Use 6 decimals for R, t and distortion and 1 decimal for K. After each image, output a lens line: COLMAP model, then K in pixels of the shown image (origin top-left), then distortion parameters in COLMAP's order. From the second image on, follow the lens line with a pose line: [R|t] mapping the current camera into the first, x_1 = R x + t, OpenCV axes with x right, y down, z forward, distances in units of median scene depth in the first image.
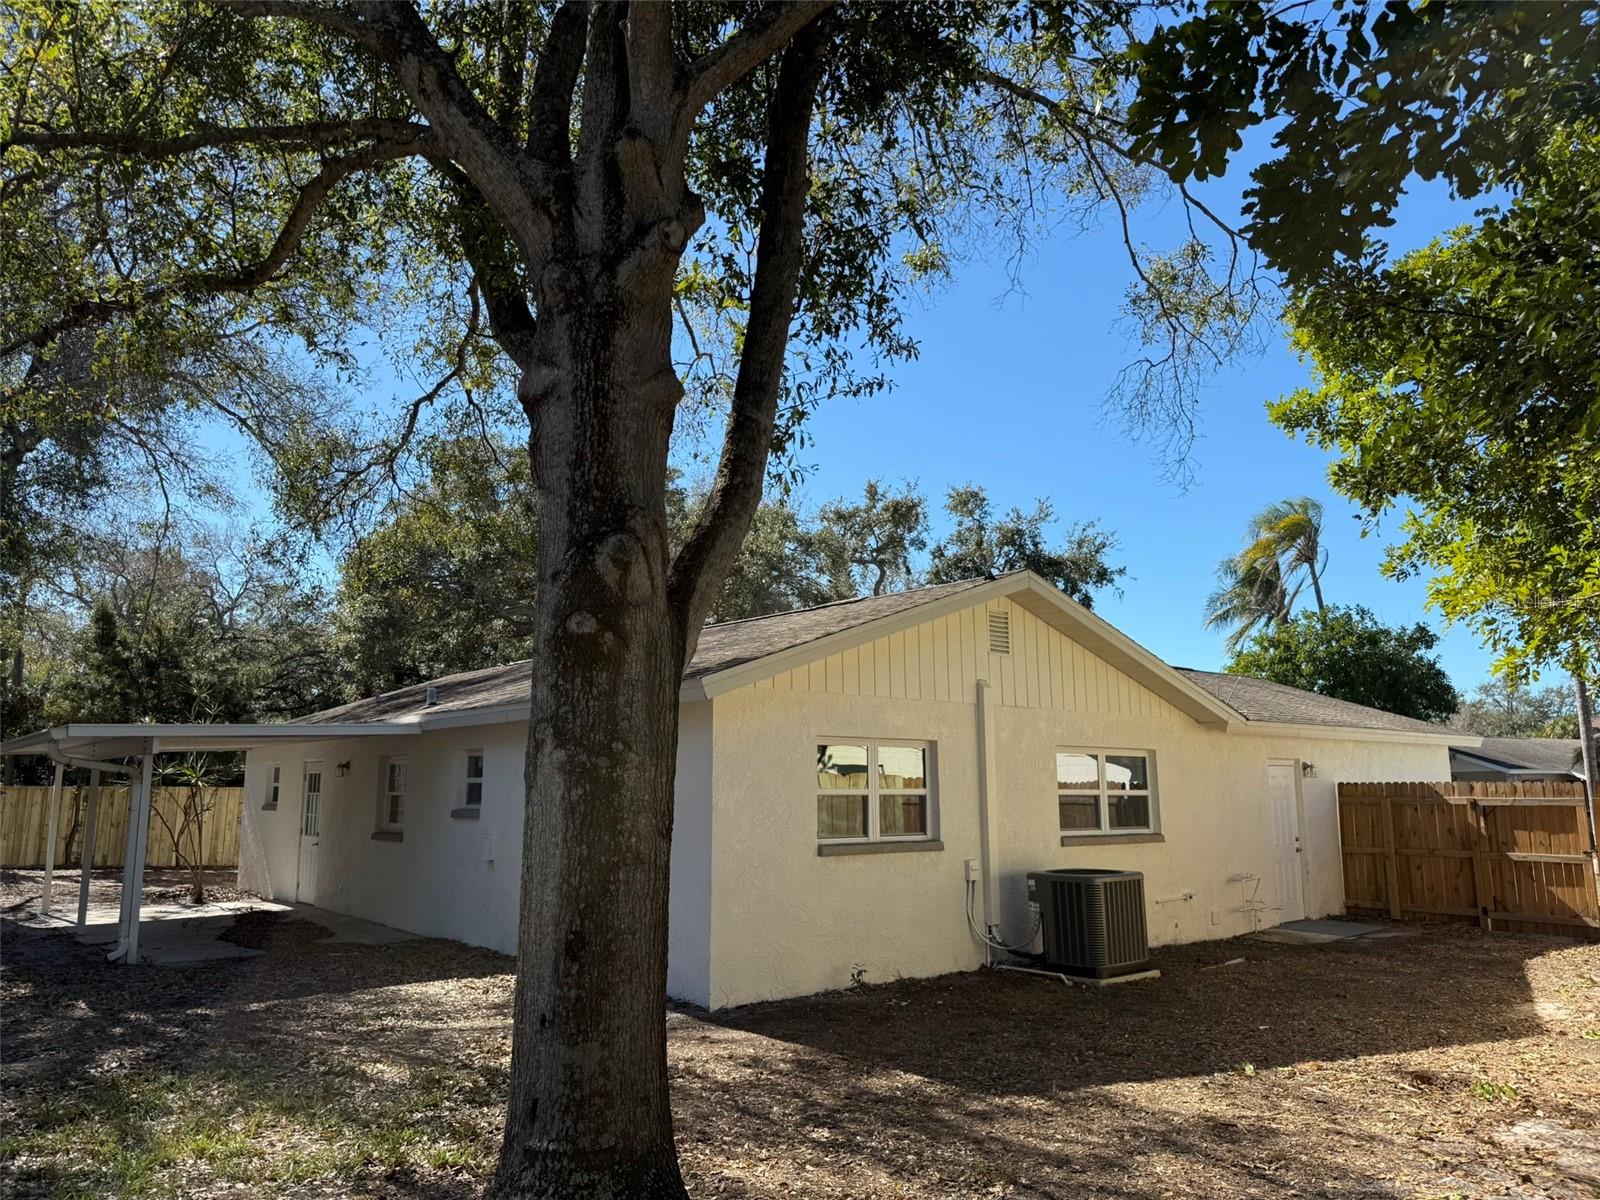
lens RADIAL K [[1127.4, 0, 803.4], [0, 1127.4, 597.4], [0, 0, 1]] dist [0.072705, -0.082679]
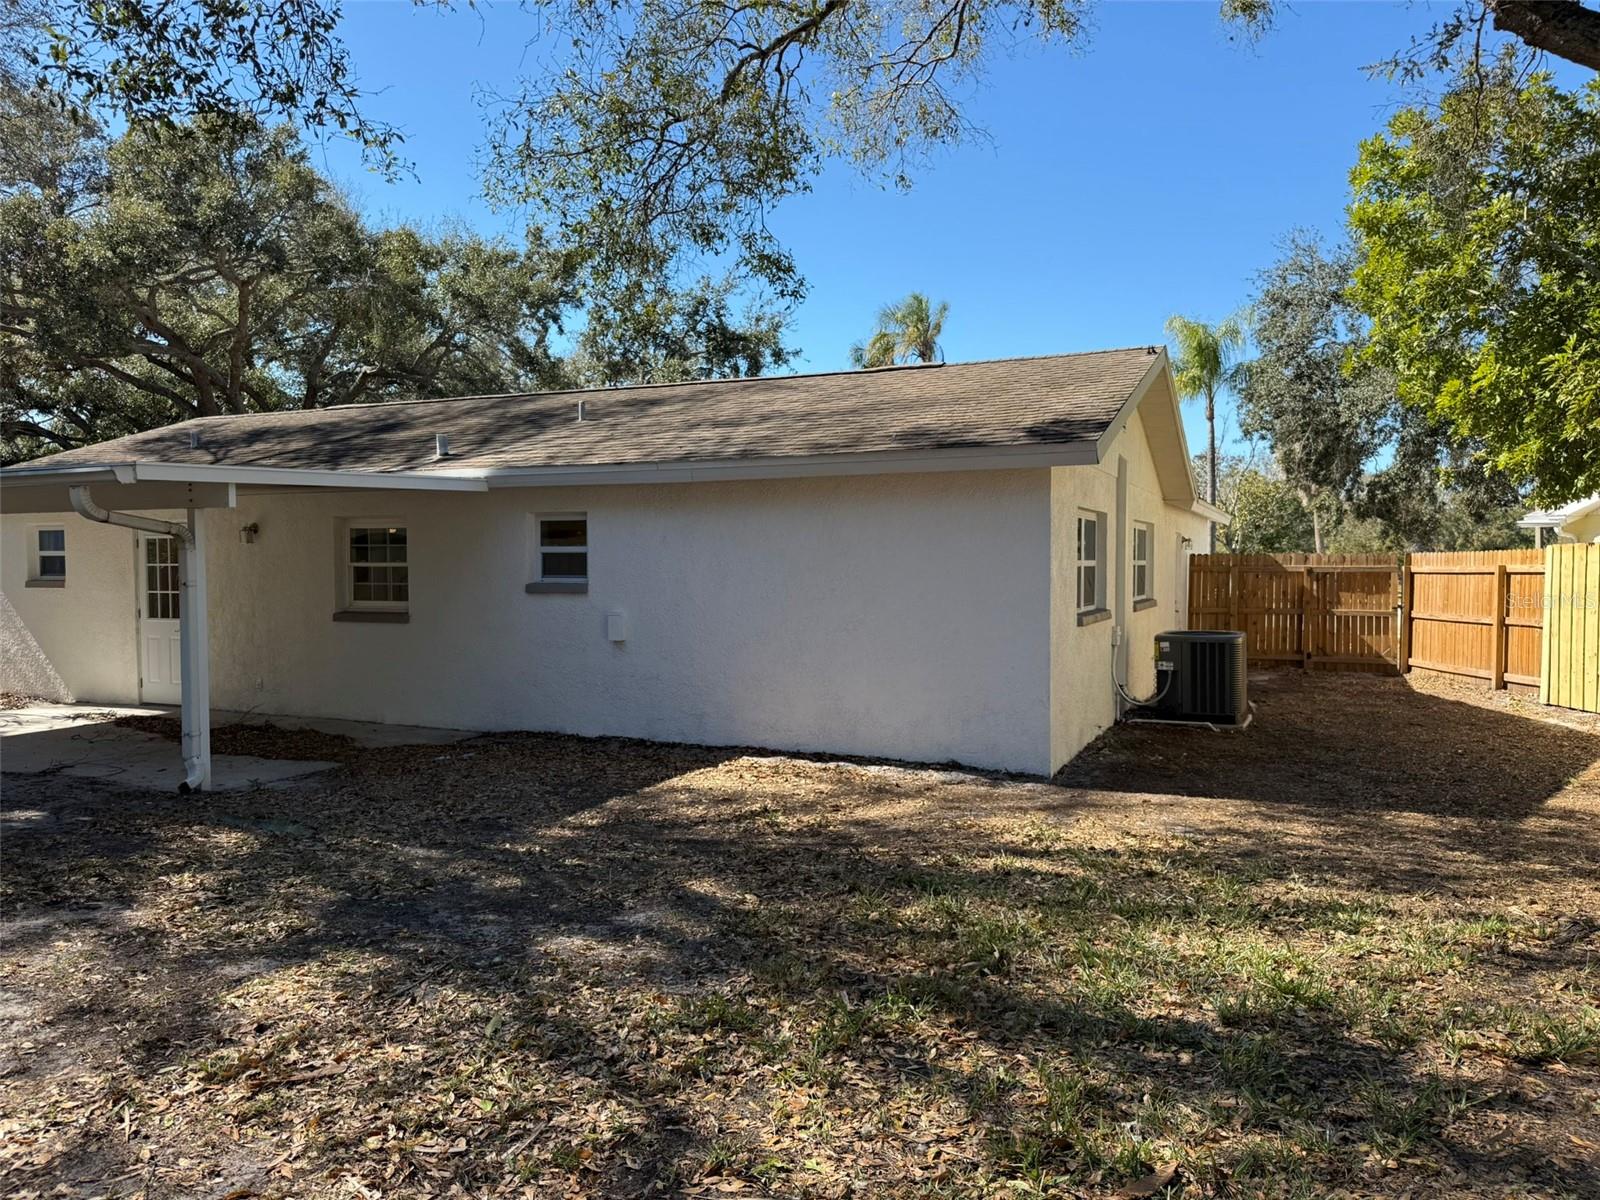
lens RADIAL K [[1127.4, 0, 802.1], [0, 1127.4, 613.2], [0, 0, 1]] dist [0.072705, -0.082679]
pose [[0.889235, -0.020186, 0.457006, -0.454340], [-0.075001, 0.979074, 0.189182, 0.033818], [-0.451261, -0.202503, 0.869112, 0.173336]]
